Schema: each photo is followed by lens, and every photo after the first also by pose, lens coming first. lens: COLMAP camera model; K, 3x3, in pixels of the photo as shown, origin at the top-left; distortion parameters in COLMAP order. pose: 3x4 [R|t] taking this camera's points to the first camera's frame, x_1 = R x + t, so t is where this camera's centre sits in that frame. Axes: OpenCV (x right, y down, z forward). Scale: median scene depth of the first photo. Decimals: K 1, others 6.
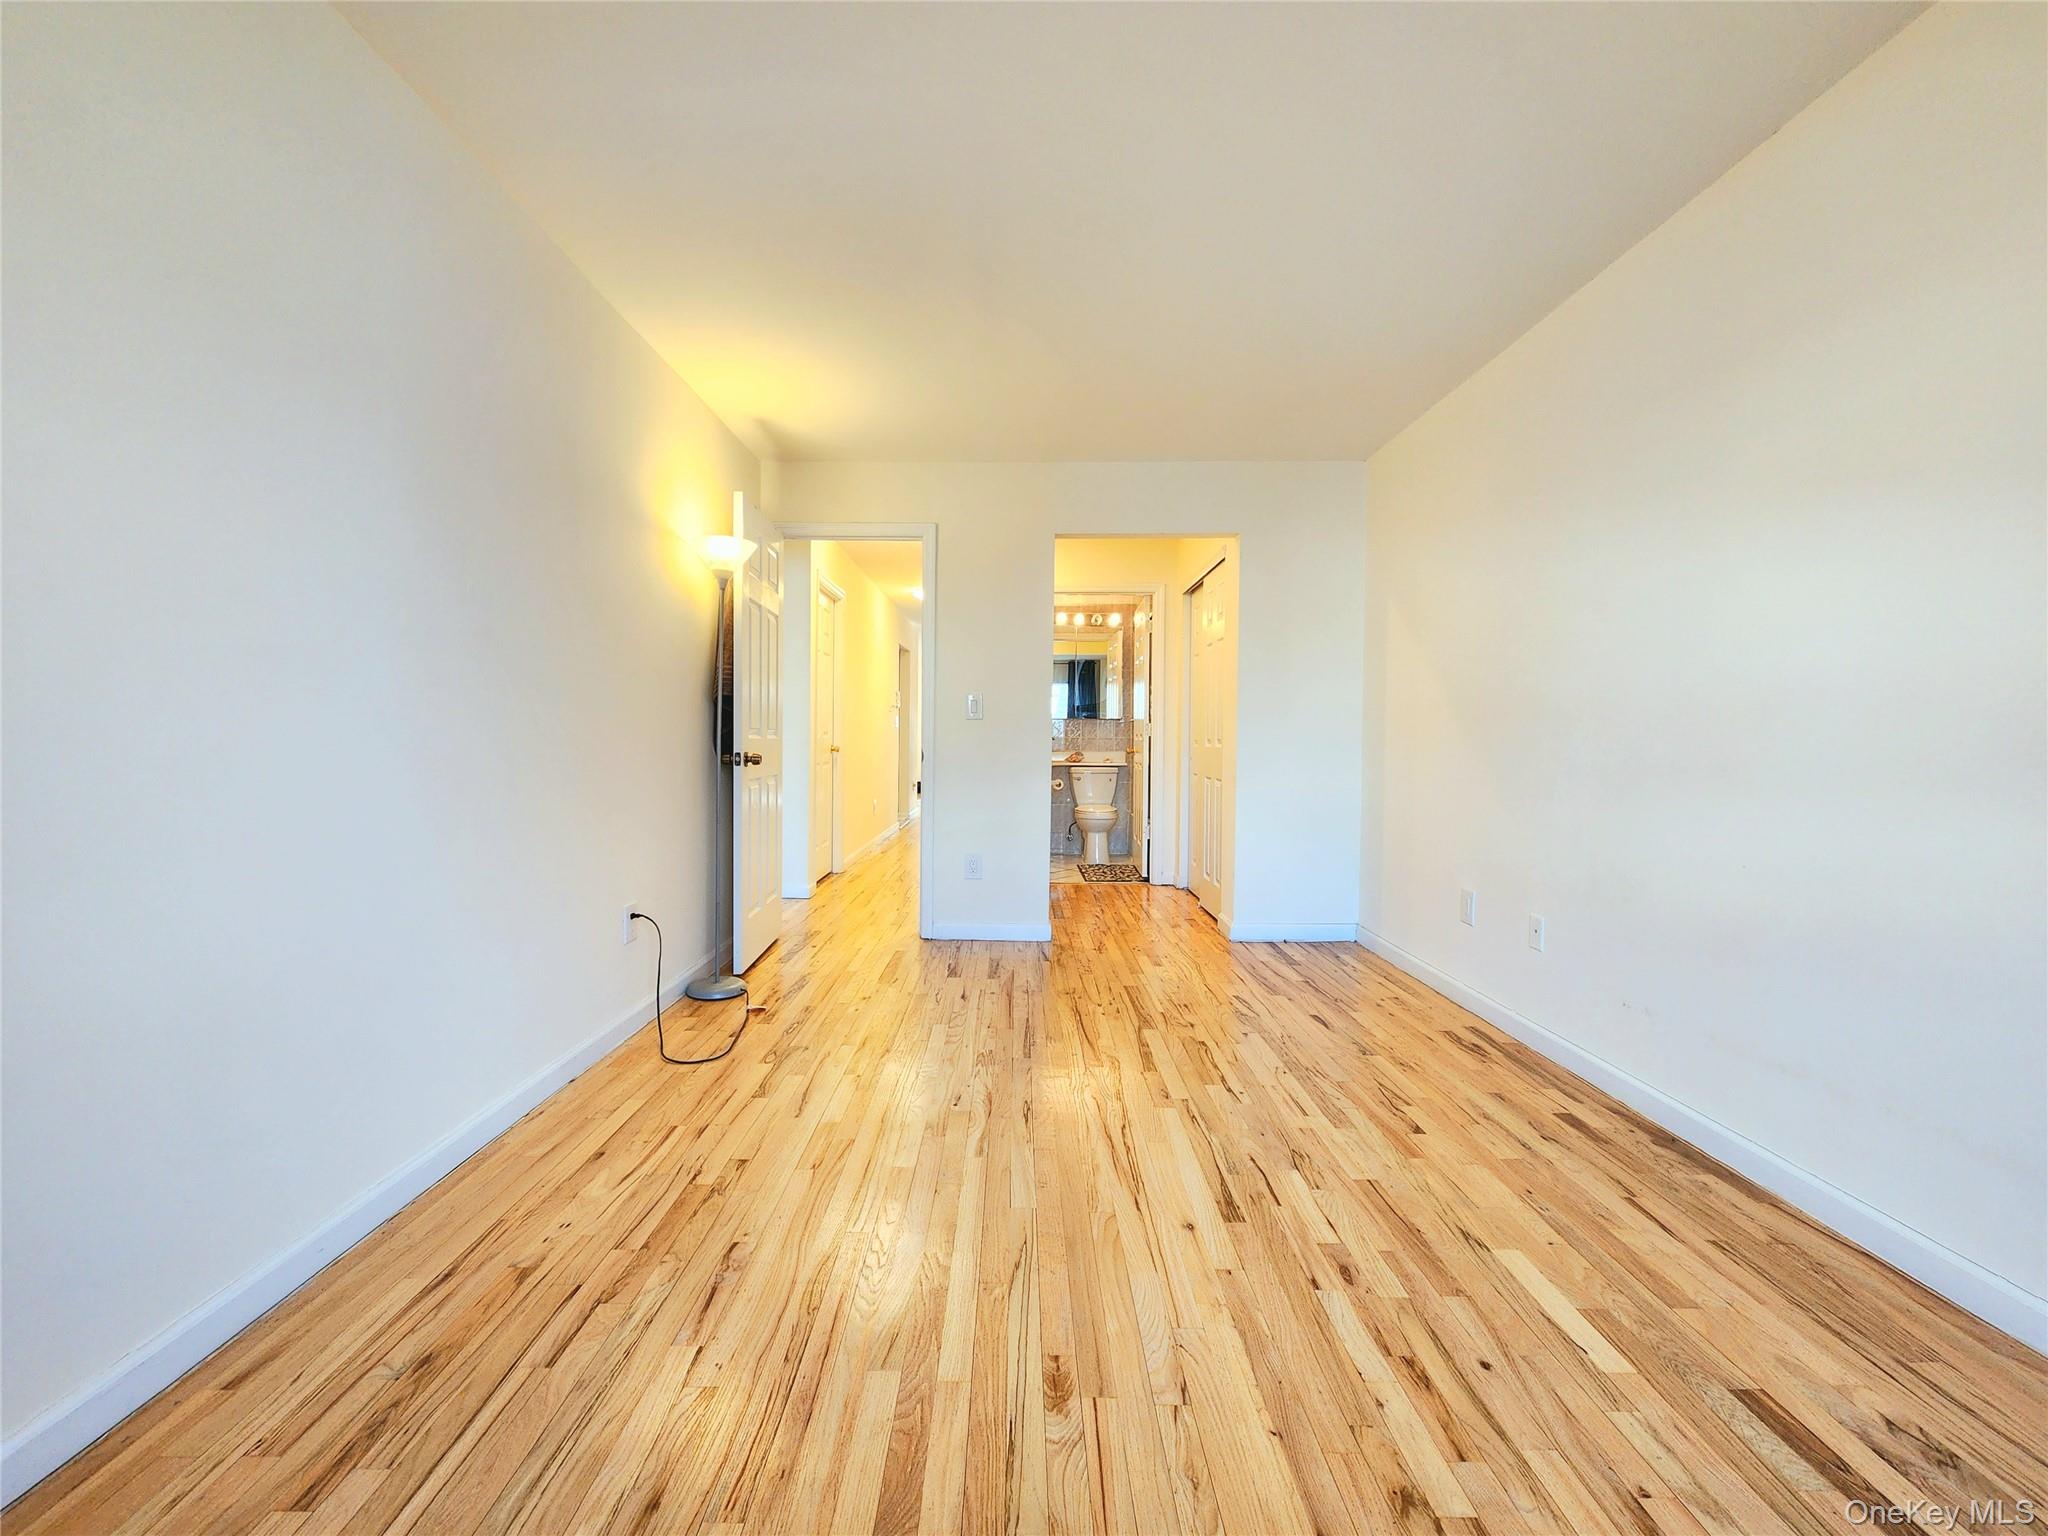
lens RADIAL K [[835.1, 0, 1010.8], [0, 835.1, 754.9], [0, 0, 1]] dist [0.001053, -0.000663]
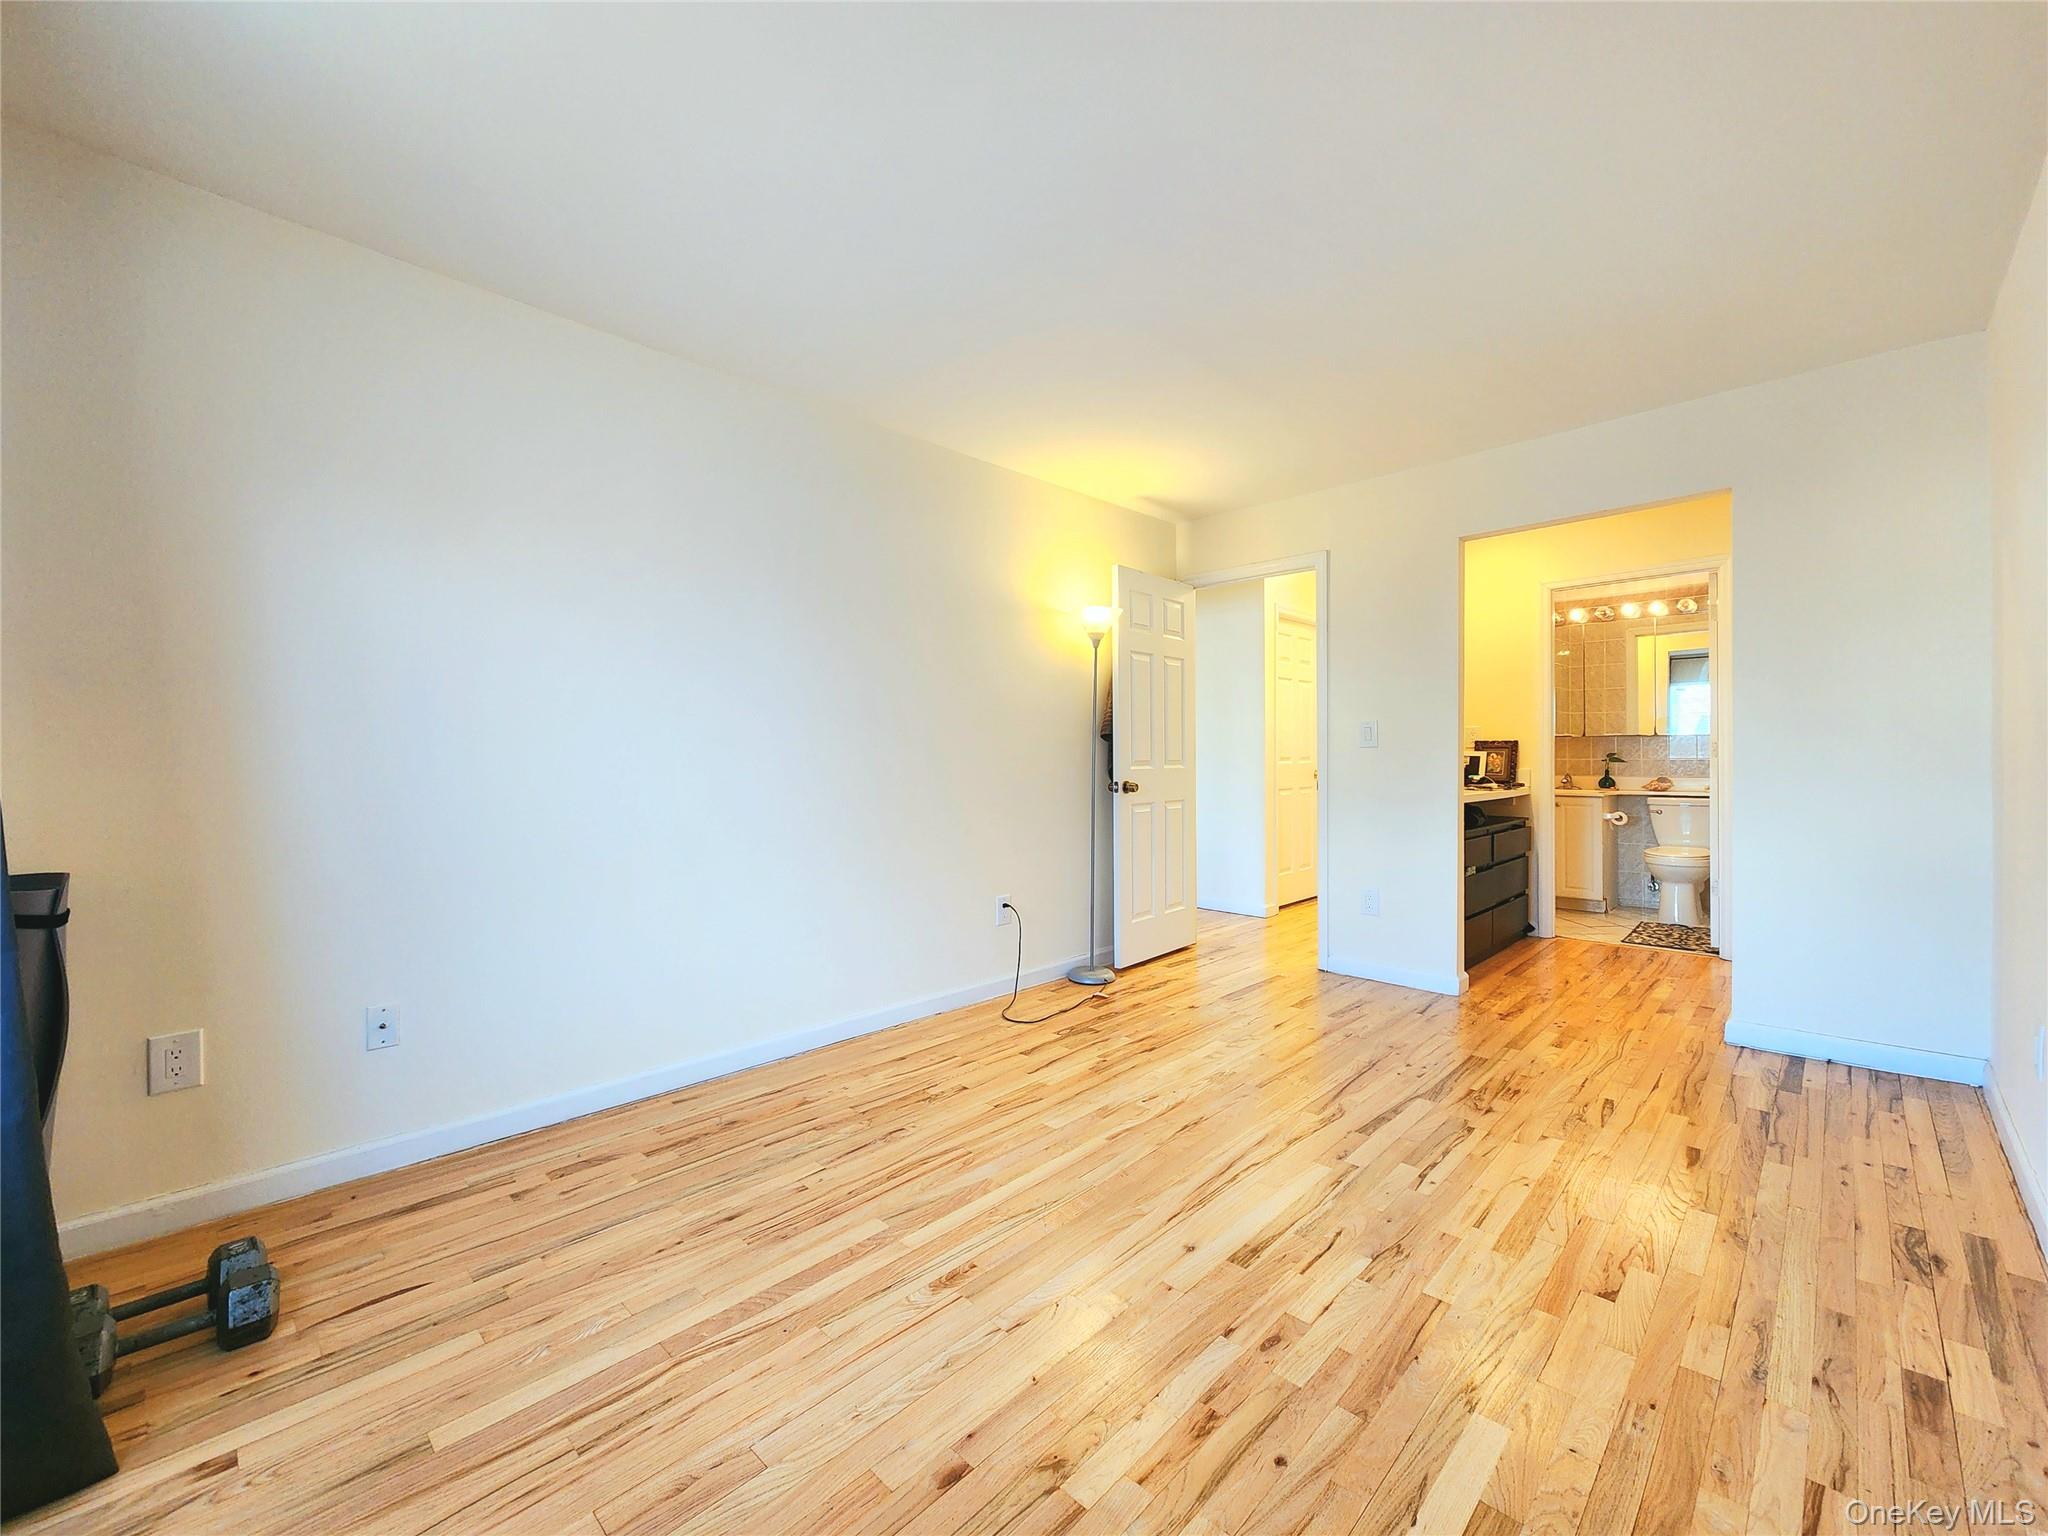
lens RADIAL K [[833.9, 0, 1011.4], [0, 833.9, 755.5], [0, 0, 1]] dist [0.008396, -0.005889]
pose [[0.714772, -0.012821, -0.699240, 0.595506], [-0.000891, 0.999814, -0.019244, -0.025631], [0.699357, 0.014378, 0.714628, 0.062051]]
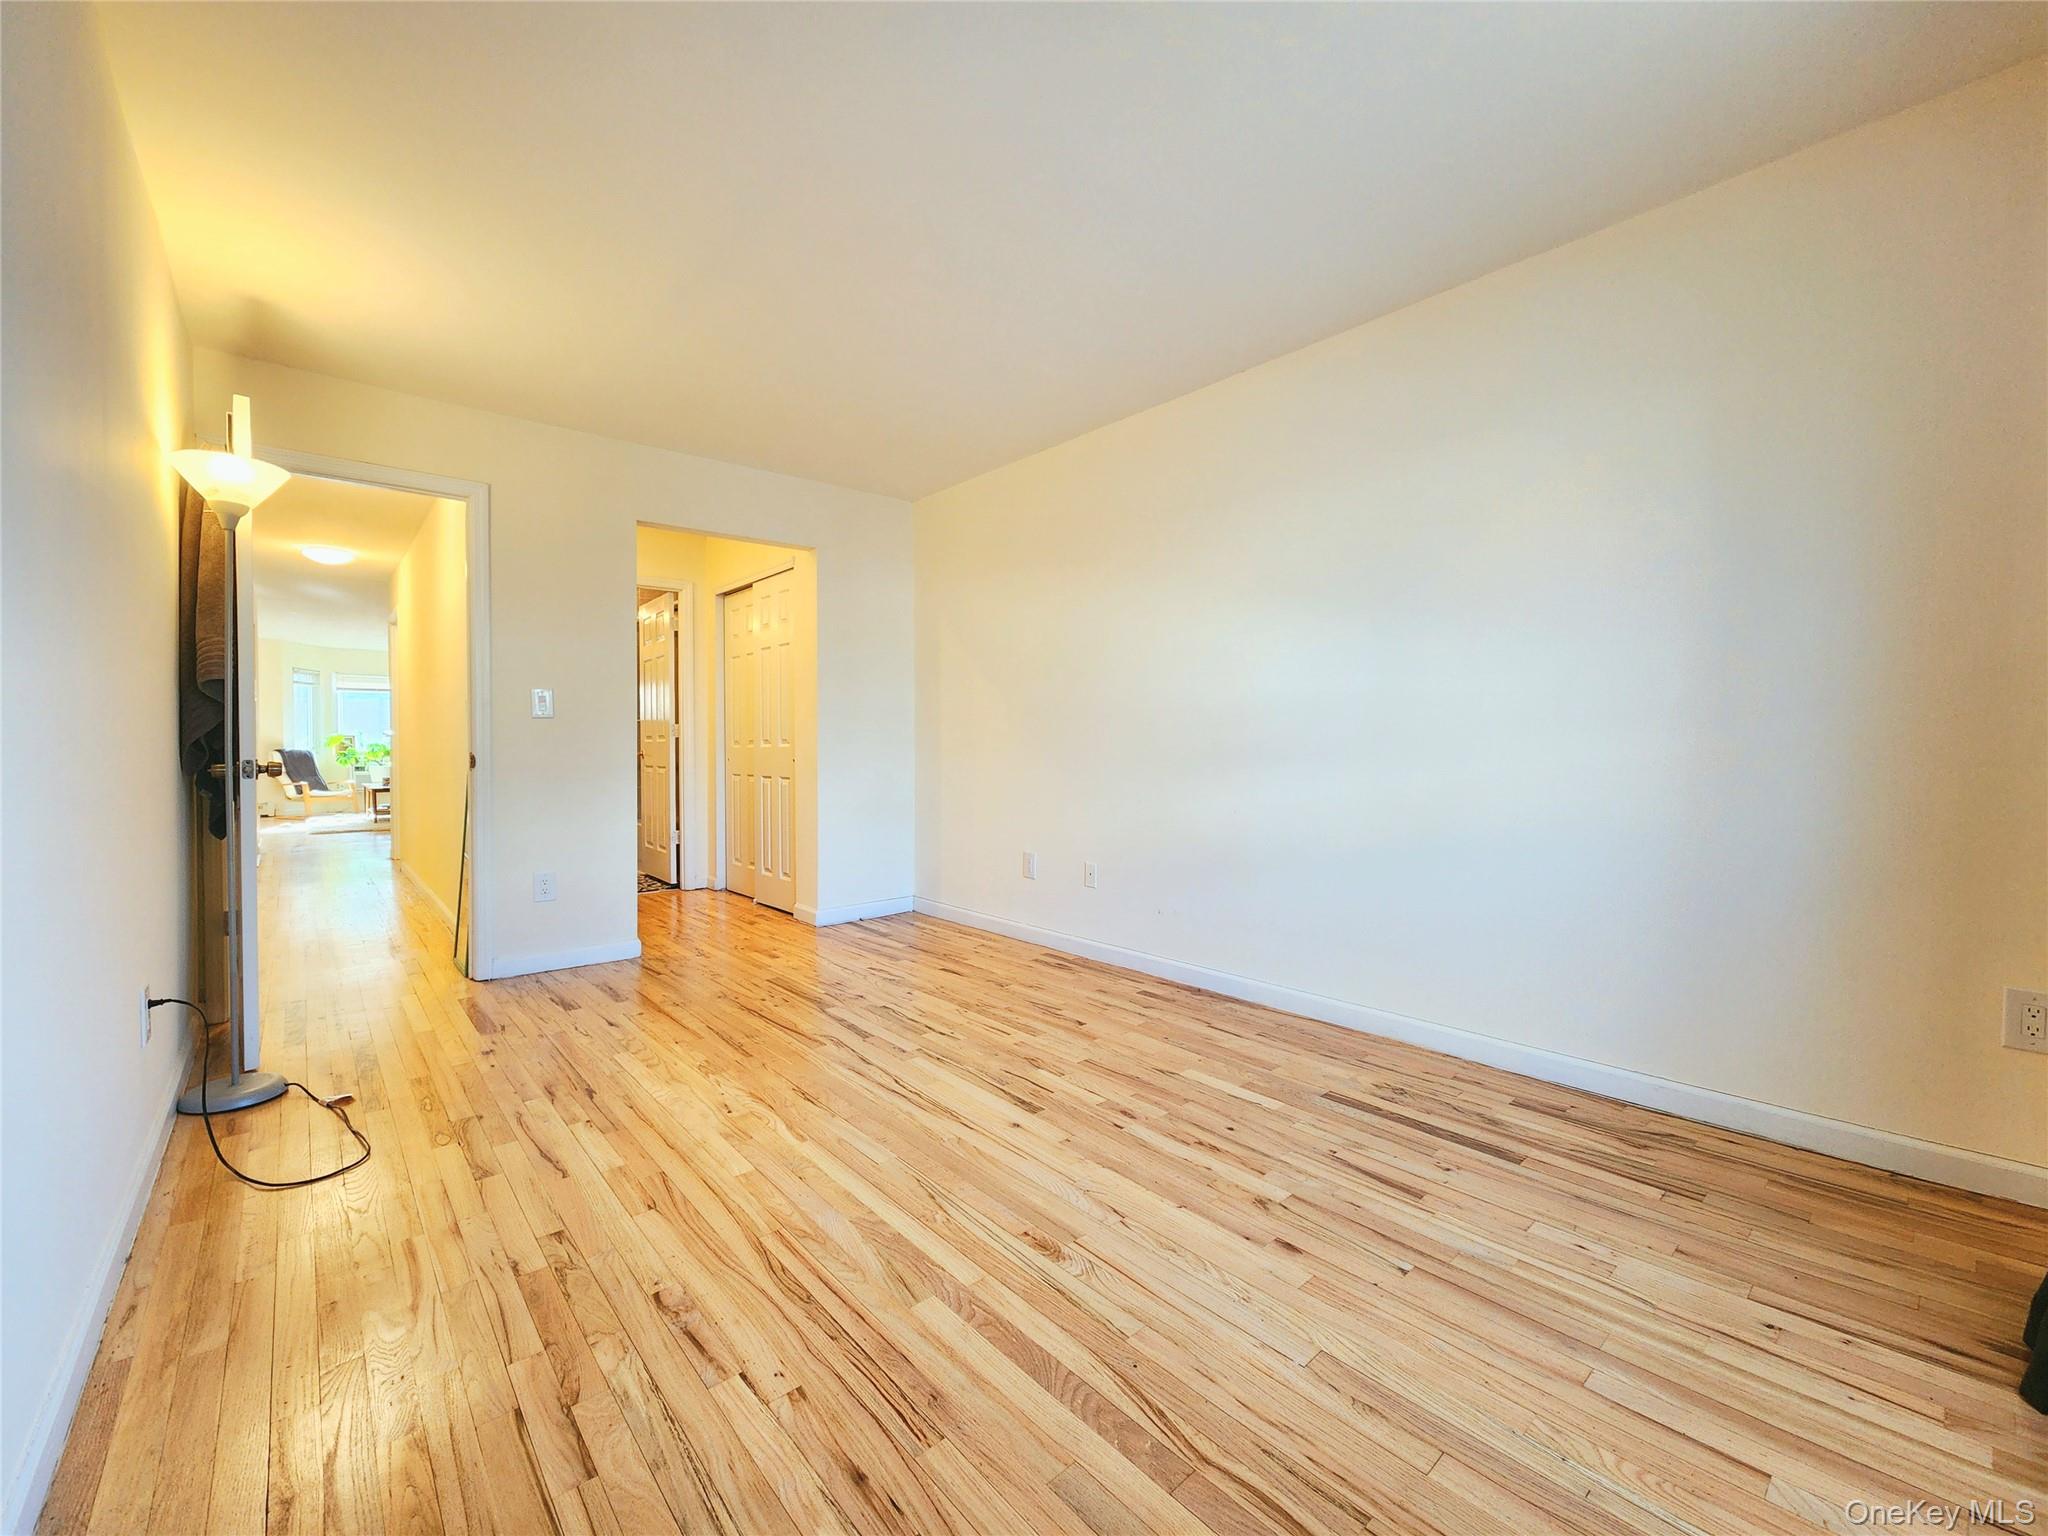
lens RADIAL K [[833.9, 0, 1011.4], [0, 833.9, 755.5], [0, 0, 1]] dist [0.008396, -0.005889]
pose [[0.753185, -0.019258, 0.657527, -0.447572], [0.021454, 0.999759, 0.004705, 0.005934], [-0.657459, 0.010563, 0.753417, 0.045437]]
